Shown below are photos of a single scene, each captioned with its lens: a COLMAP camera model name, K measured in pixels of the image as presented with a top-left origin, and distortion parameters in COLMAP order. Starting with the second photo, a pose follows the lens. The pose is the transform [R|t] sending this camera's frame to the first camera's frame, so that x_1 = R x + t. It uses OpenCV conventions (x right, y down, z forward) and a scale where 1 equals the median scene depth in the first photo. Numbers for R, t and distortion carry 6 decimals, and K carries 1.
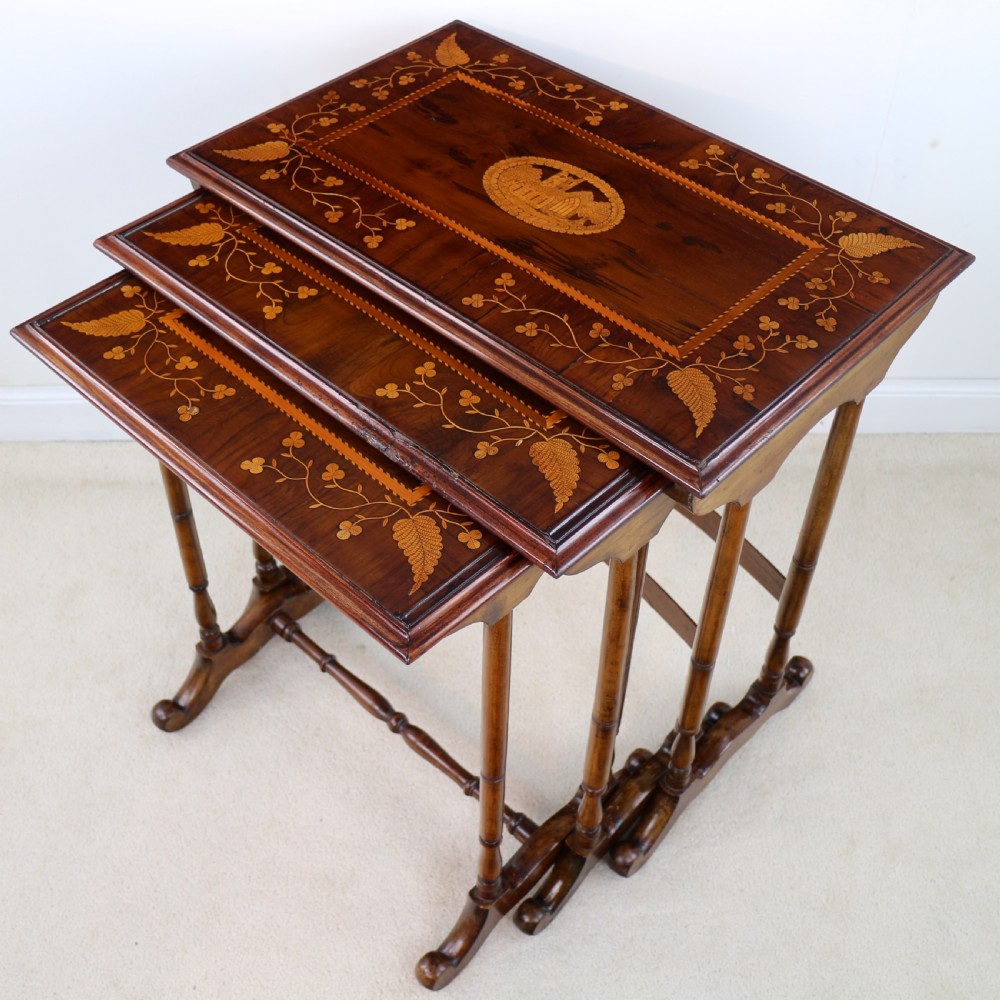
lens RADIAL K [[1113.8, 0, 454.8], [0, 1113.8, 626.6], [0, 0, 1]] dist [-0.078312, 0.000000]
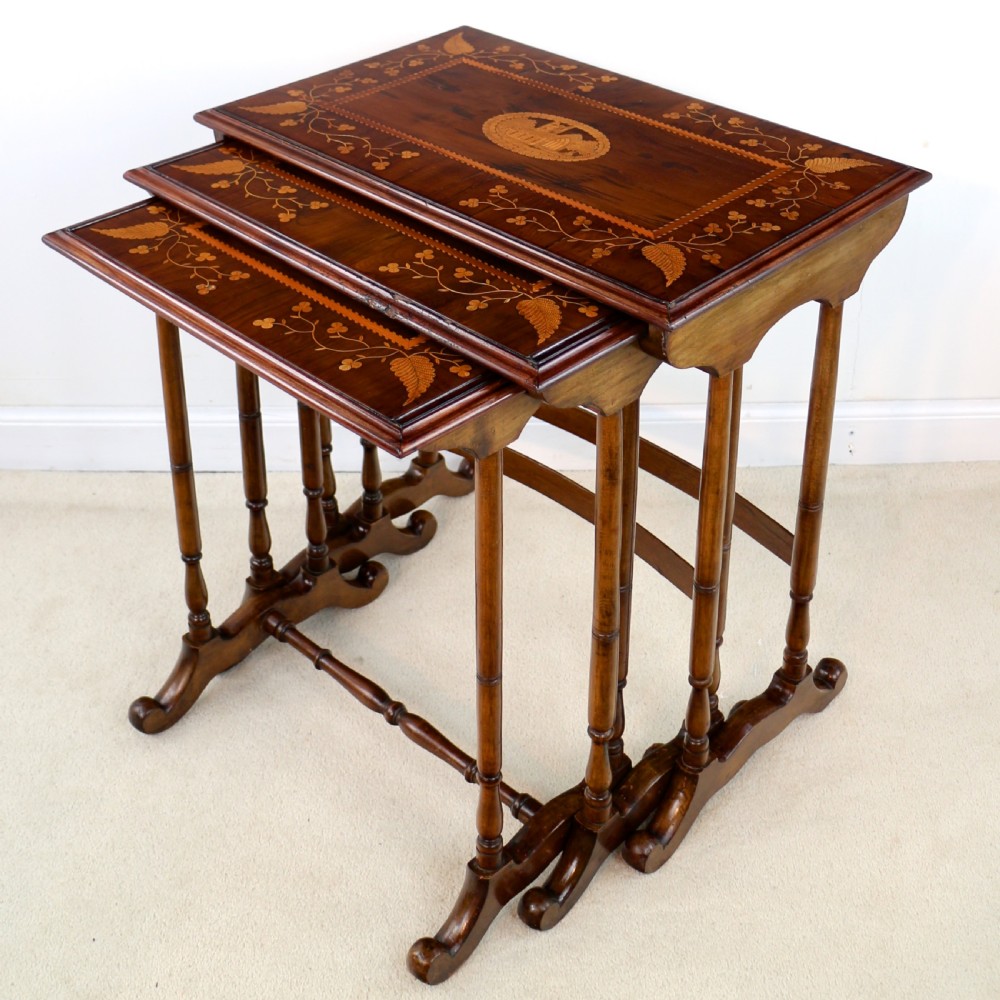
lens RADIAL K [[1353.7, 0, 480.0], [0, 1353.7, 496.4], [0, 0, 1]] dist [-0.031919, 0.000000]
pose [[0.999971, 0.007077, -0.002952, 0.029998], [-0.007625, 0.958288, -0.285701, 0.335739], [0.000807, 0.285715, 0.958314, -0.189677]]
